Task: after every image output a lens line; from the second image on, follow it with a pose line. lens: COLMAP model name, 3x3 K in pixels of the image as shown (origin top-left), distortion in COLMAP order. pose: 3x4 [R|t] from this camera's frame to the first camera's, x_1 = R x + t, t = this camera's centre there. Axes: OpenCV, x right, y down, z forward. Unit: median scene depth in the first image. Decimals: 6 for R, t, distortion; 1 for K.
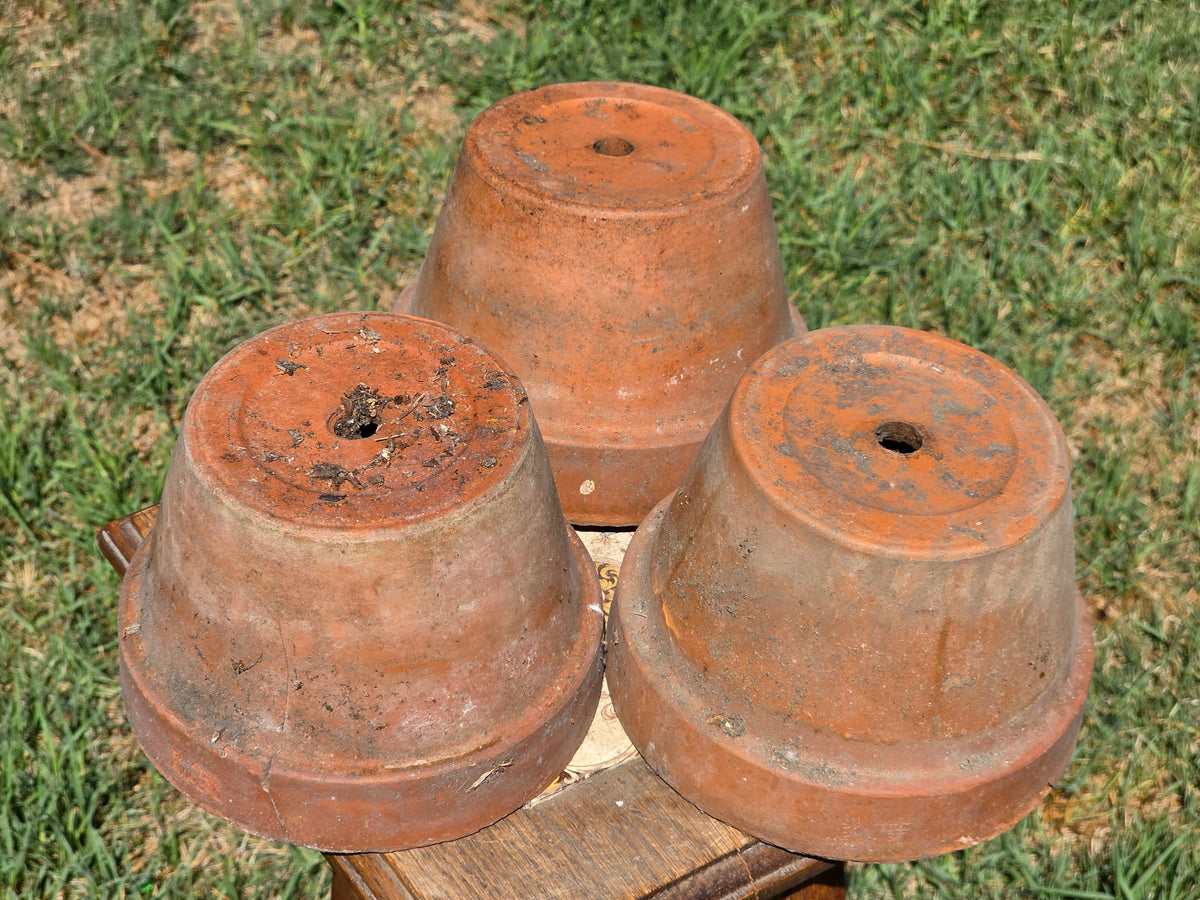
lens RADIAL K [[2357.9, 0, 600.0], [0, 2357.9, 450.0], [0, 0, 1]] dist [-0.057539, 0.143318]
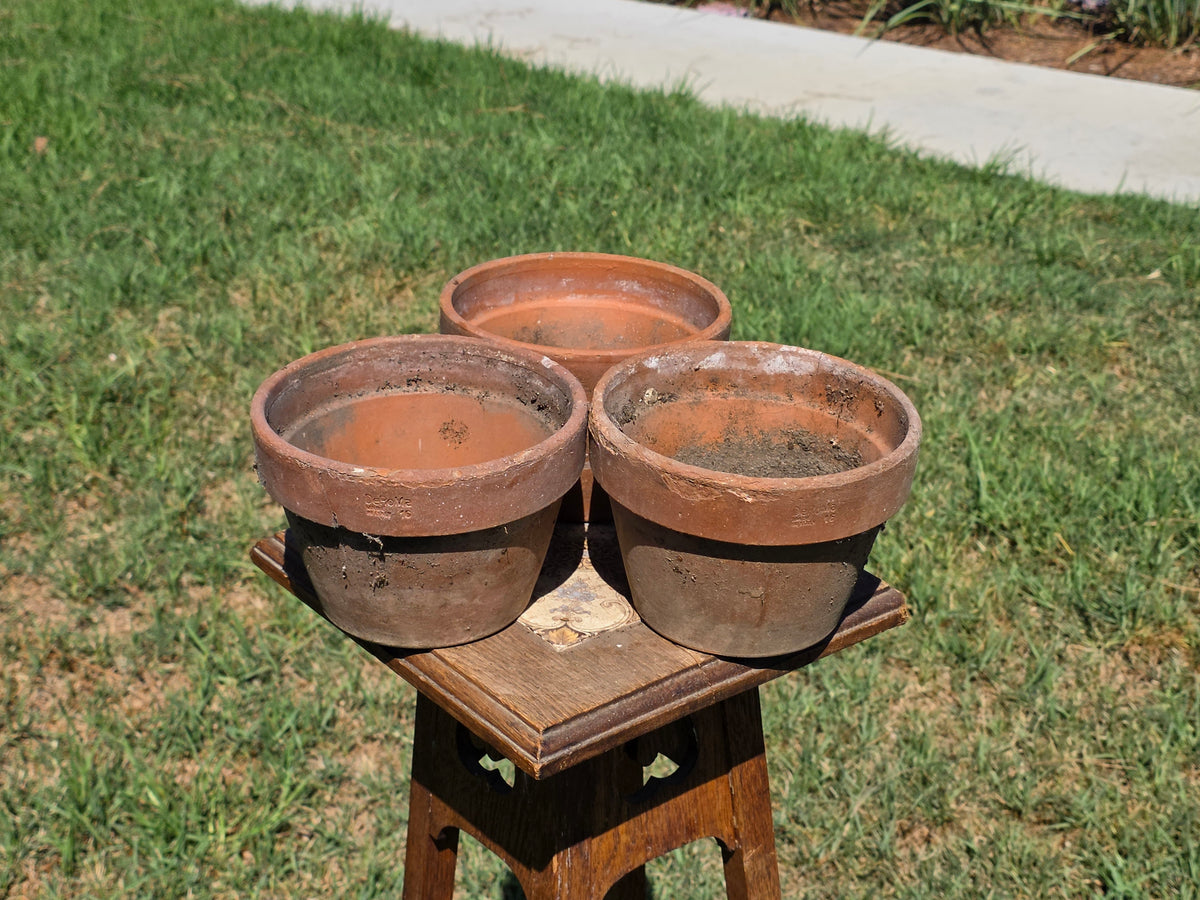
lens RADIAL K [[1906.3, 0, 639.2], [0, 1906.3, 415.3], [0, 0, 1]] dist [0.215702, -0.883814]
pose [[0.994430, -0.055997, 0.089296, -0.026560], [0.079428, 0.955038, -0.285645, 0.117438], [-0.069285, 0.291146, 0.954166, -0.078134]]
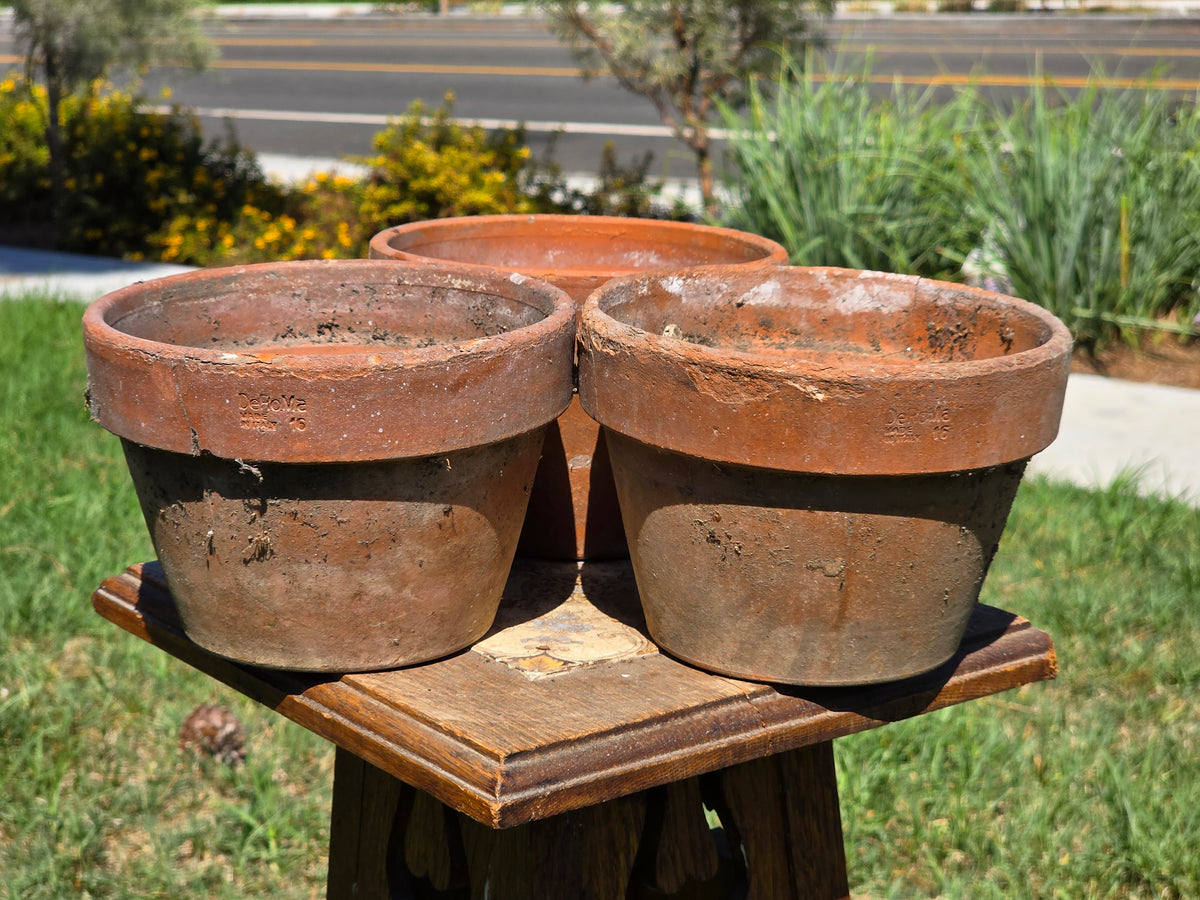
lens RADIAL K [[2357.9, 0, 600.0], [0, 2357.9, 450.0], [0, 0, 1]] dist [-0.057539, 0.143318]
pose [[0.996693, -0.048494, 0.065196, -0.020791], [0.073199, 0.884190, -0.461356, 0.171676], [-0.035273, 0.464603, 0.884816, 0.017148]]
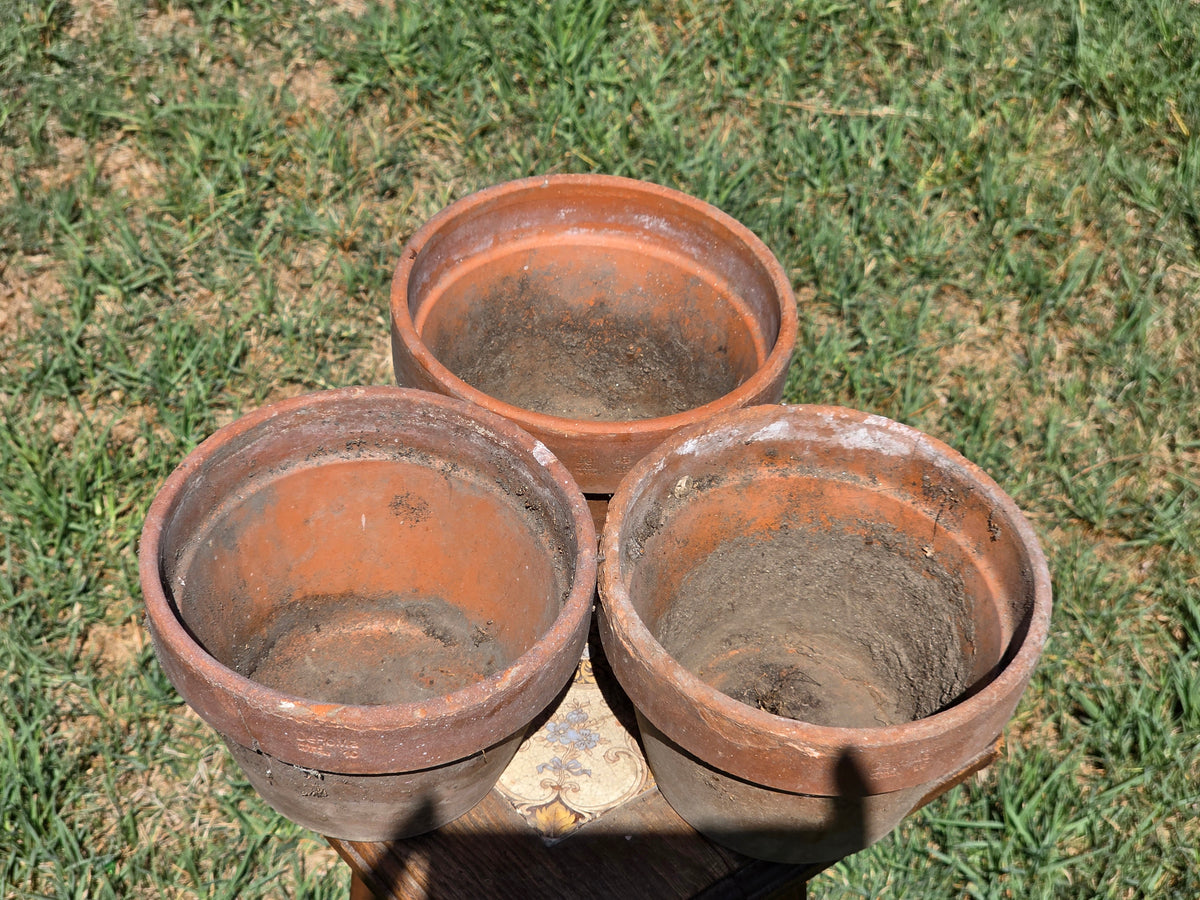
lens RADIAL K [[2357.9, 0, 600.0], [0, 2357.9, 450.0], [0, 0, 1]] dist [-0.057539, 0.143318]
pose [[0.996531, -0.048864, 0.067373, -0.024416], [0.045634, 0.997772, 0.048672, -0.032742], [-0.069601, -0.045429, 0.996540, -0.052379]]
